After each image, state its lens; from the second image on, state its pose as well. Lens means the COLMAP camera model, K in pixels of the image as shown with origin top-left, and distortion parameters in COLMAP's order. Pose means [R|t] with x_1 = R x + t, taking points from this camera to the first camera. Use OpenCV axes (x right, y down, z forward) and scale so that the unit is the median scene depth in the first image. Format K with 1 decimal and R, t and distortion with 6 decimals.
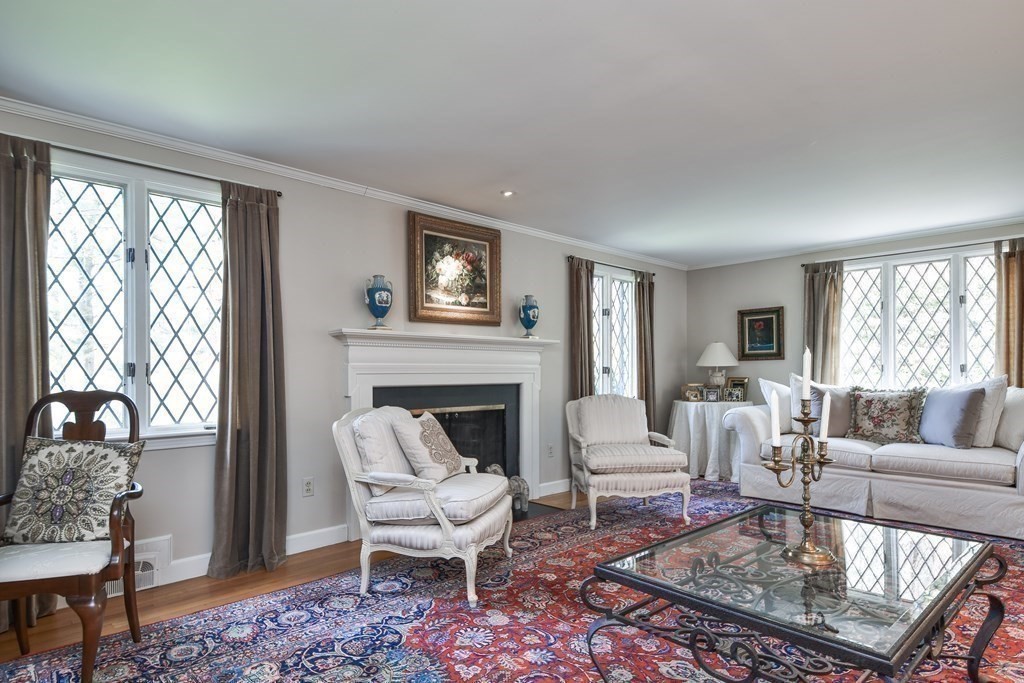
lens RADIAL K [[566.9, 0, 517.3], [0, 566.9, 371.7], [0, 0, 1]] dist [0.051564, -0.032702]
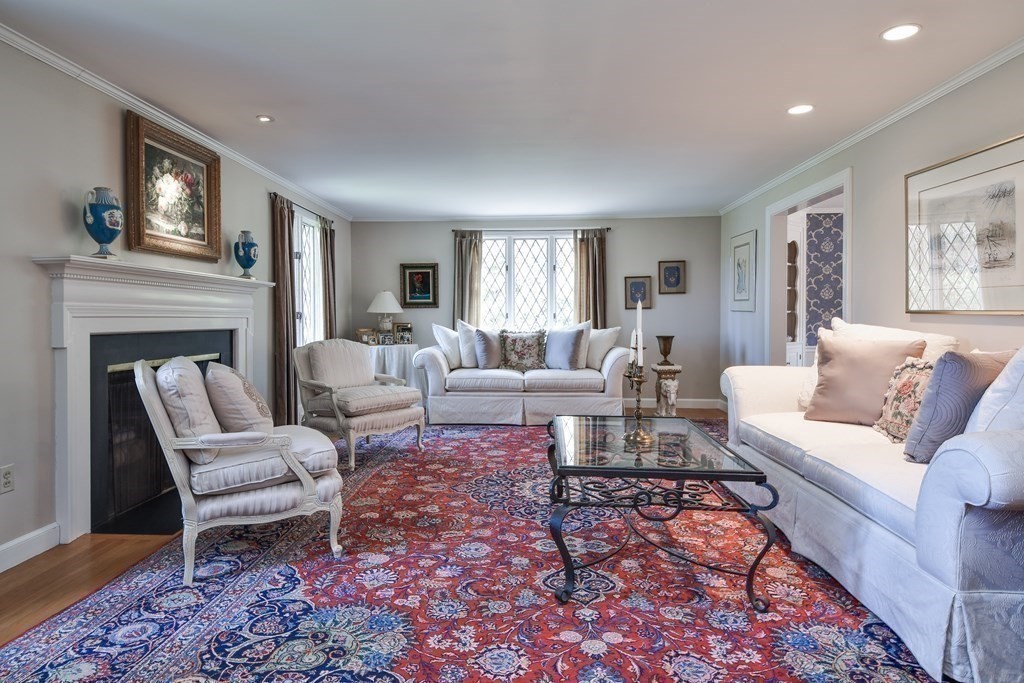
lens RADIAL K [[566.9, 0, 497.4], [0, 566.9, 329.9], [0, 0, 1]] dist [0.051564, -0.032702]
pose [[0.737561, -0.009634, 0.675212, -0.326861], [-0.003159, 0.999838, 0.017716, 0.004642], [-0.675273, -0.015200, 0.737411, 0.064999]]
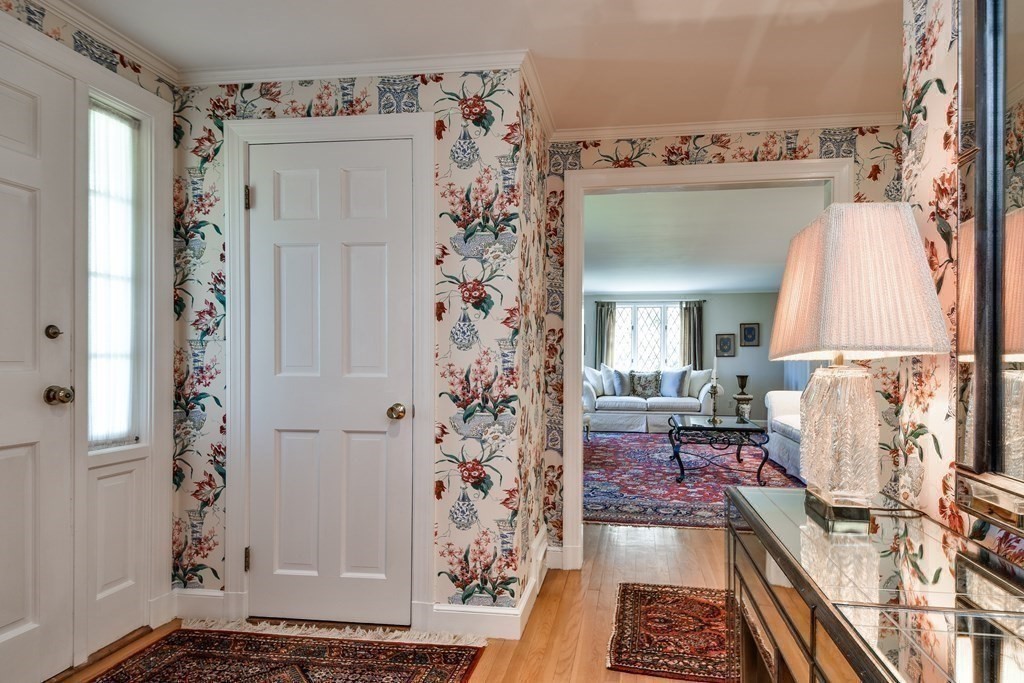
lens RADIAL K [[566.9, 0, 560.2], [0, 566.9, 368.4], [0, 0, 1]] dist [0.051564, -0.032702]
pose [[0.778976, 0.000858, 0.627054, -0.900239], [-0.009704, 0.999896, 0.010686, 0.001752], [-0.626979, -0.014409, 0.778903, -0.383723]]
